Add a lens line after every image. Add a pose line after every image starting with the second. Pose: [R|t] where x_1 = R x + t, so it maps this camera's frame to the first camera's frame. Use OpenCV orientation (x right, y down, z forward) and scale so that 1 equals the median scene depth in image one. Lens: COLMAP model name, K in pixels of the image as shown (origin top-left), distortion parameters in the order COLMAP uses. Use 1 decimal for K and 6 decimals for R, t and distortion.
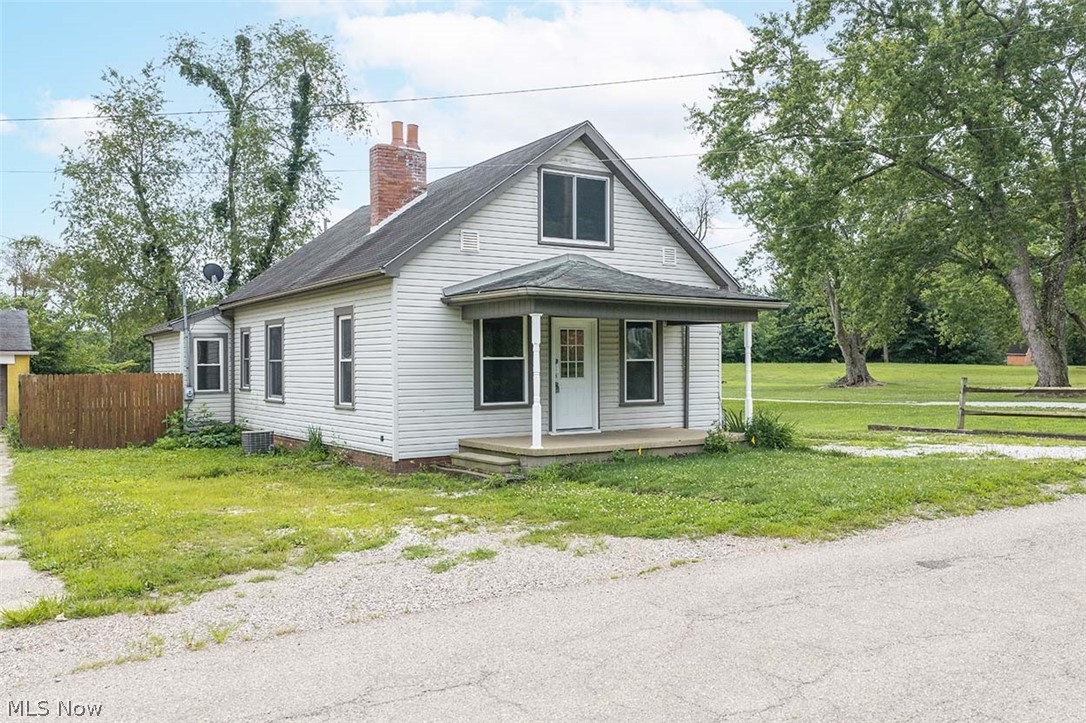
lens RADIAL K [[899.2, 0, 543.3], [0, 899.2, 361.4], [0, 0, 1]] dist [0.017744, -0.025736]
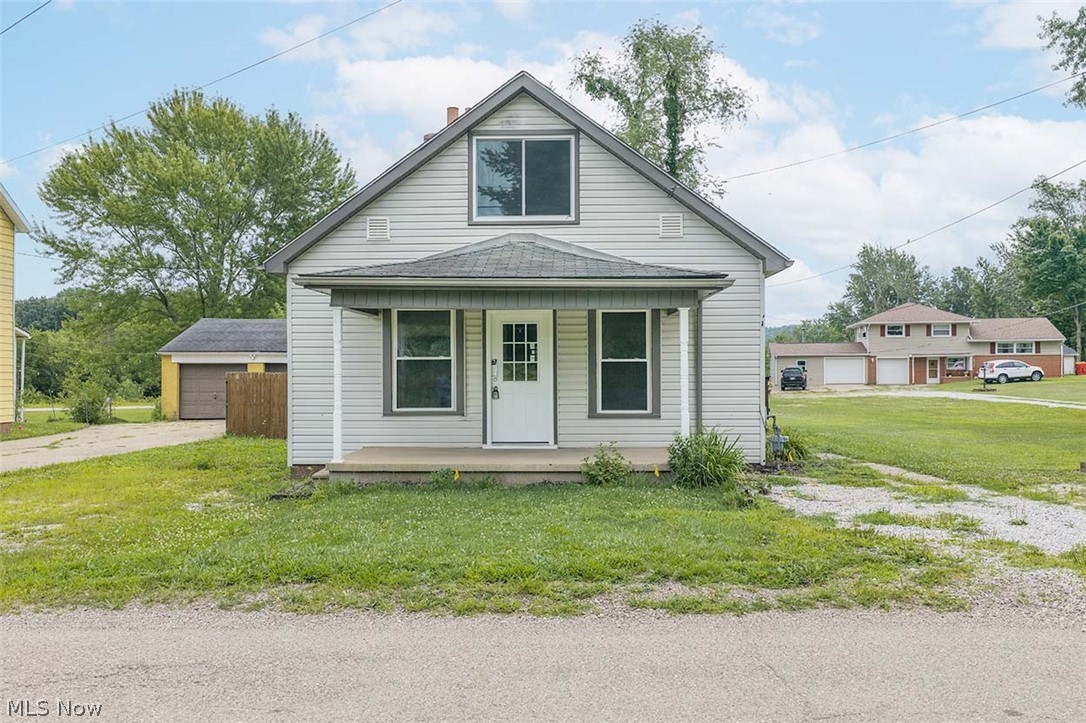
lens RADIAL K [[899.2, 0, 540.2], [0, 899.2, 359.8], [0, 0, 1]] dist [0.017744, -0.025736]
pose [[0.812913, 0.000161, -0.582385, 0.528668], [-0.001521, 0.999997, -0.001847, -0.000383], [0.582383, 0.002387, 0.812911, 0.327096]]
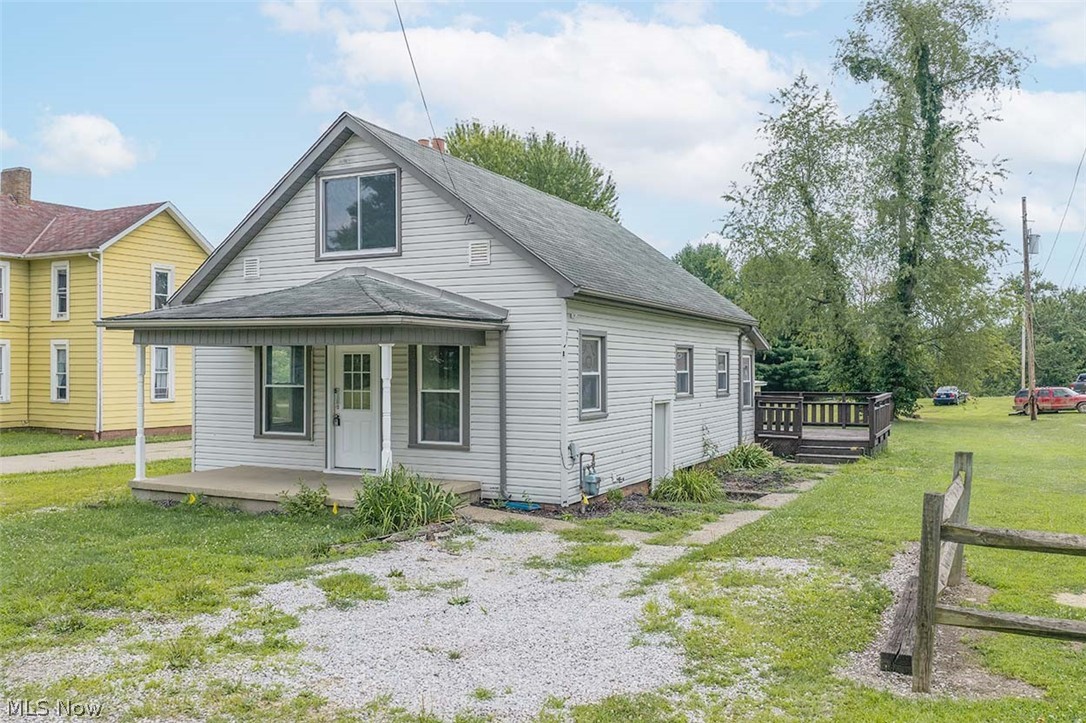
lens RADIAL K [[899.2, 0, 540.3], [0, 899.2, 358.9], [0, 0, 1]] dist [0.017744, -0.025736]
pose [[0.487789, 0.000807, -0.872961, 0.867473], [-0.003876, 0.999992, -0.001241, -0.030011], [0.872953, 0.003989, 0.487788, 0.722551]]
